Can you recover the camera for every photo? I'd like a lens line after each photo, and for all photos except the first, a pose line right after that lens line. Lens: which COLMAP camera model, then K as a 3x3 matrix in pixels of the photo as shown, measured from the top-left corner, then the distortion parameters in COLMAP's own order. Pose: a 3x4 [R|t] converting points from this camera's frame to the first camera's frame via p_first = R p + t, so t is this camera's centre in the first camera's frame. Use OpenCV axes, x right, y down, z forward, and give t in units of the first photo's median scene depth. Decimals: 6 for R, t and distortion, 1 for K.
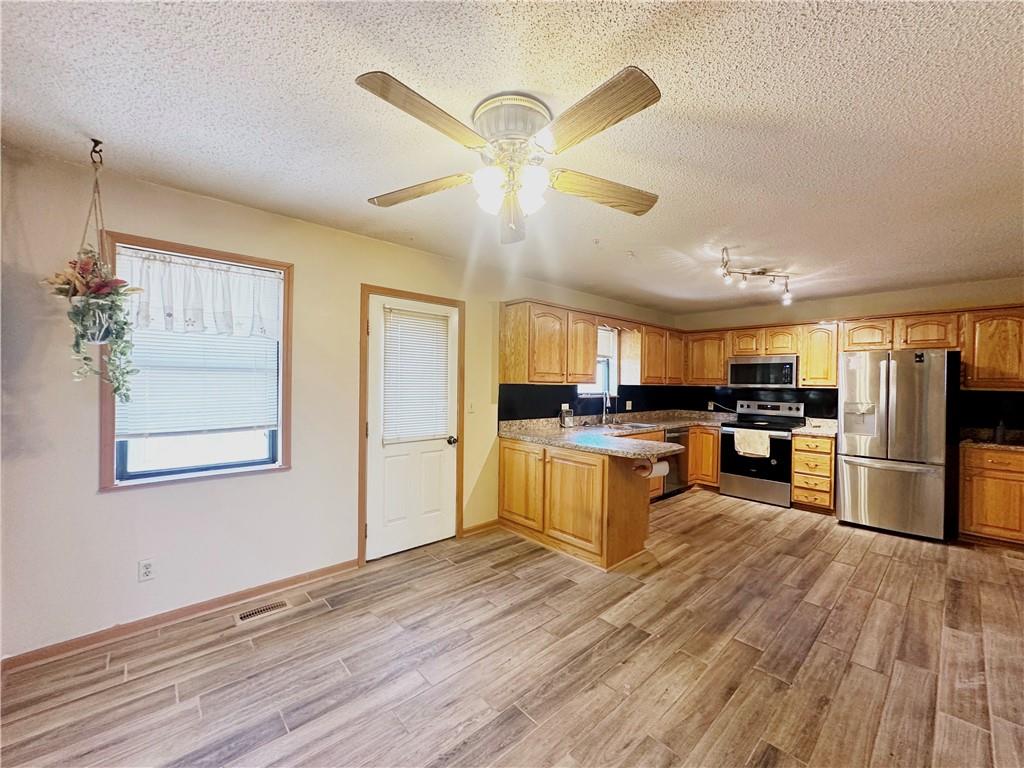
lens RADIAL K [[408.8, 0, 517.0], [0, 408.8, 382.4], [0, 0, 1]] dist [-0.003649, 0.001196]
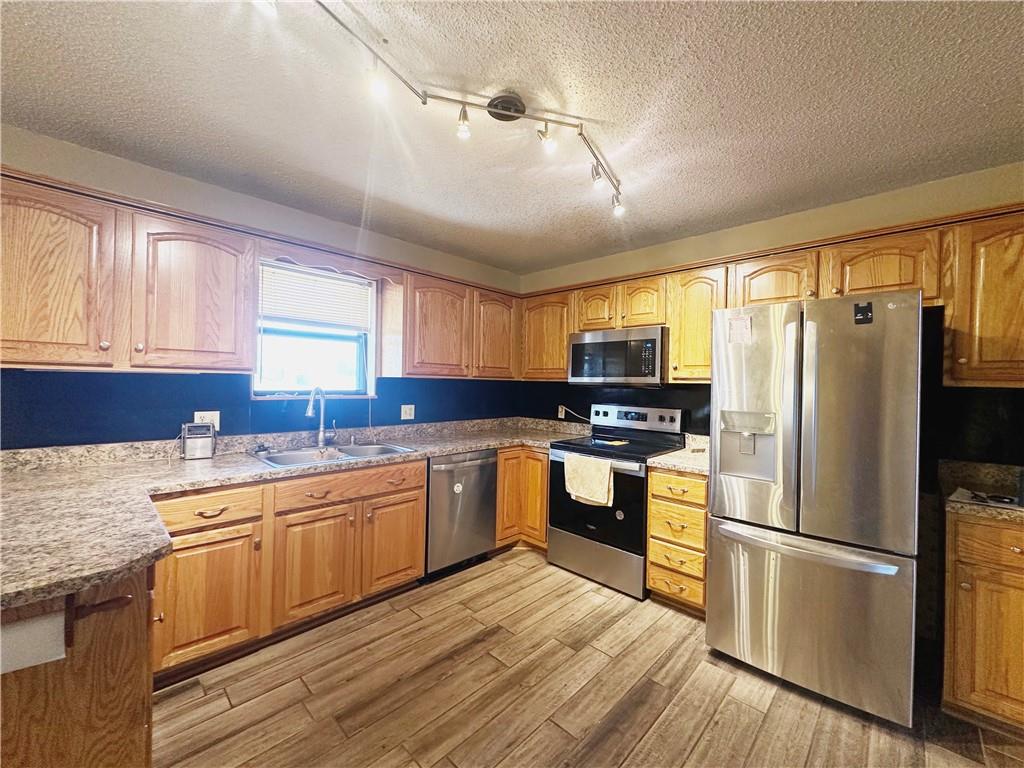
lens RADIAL K [[408.8, 0, 516.3], [0, 408.8, 382.5], [0, 0, 1]] dist [-0.003649, 0.001196]
pose [[0.998104, 0.004477, 0.061384, 0.466652], [-0.004498, 0.999990, 0.000207, 0.014041], [-0.061383, -0.000483, 0.998114, 0.464469]]
